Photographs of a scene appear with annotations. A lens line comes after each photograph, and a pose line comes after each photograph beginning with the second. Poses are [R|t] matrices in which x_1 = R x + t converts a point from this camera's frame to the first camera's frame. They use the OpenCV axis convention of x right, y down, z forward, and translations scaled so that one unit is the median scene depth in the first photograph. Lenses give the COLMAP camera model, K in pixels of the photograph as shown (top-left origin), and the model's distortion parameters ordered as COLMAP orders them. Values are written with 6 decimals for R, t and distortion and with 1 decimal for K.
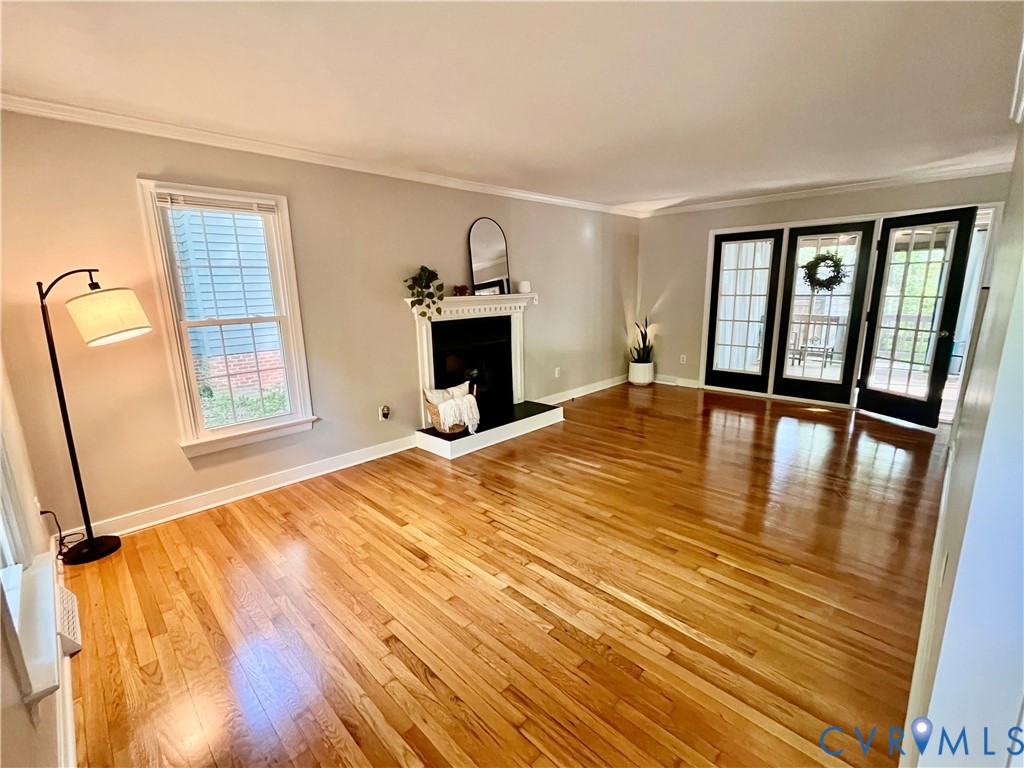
lens RADIAL K [[459.4, 0, 512.0], [0, 459.4, 384.0], [0, 0, 1]] dist [-0.000060, 0.000065]
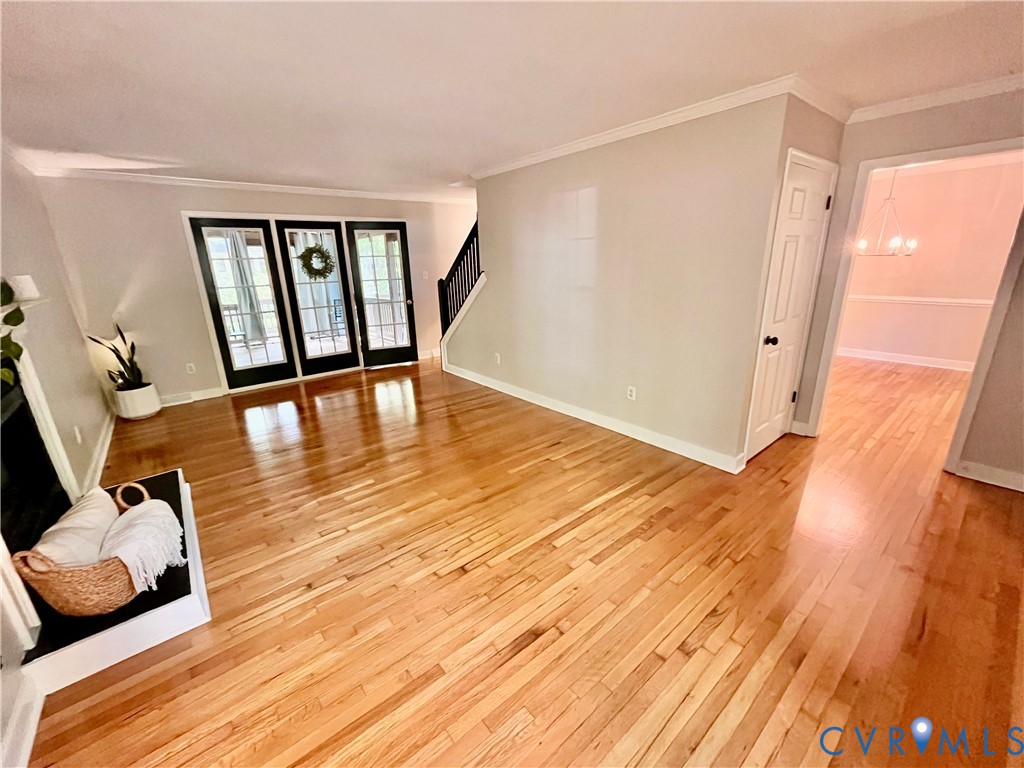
lens RADIAL K [[415.6, 0, 512.0], [0, 415.6, 384.0], [0, 0, 1]] dist [-0.000021, 0.000066]
pose [[0.104515, -0.272493, 0.956465, -0.398901], [0.232814, 0.941712, 0.242850, -0.103121], [-0.966889, 0.197297, 0.161863, 0.450983]]
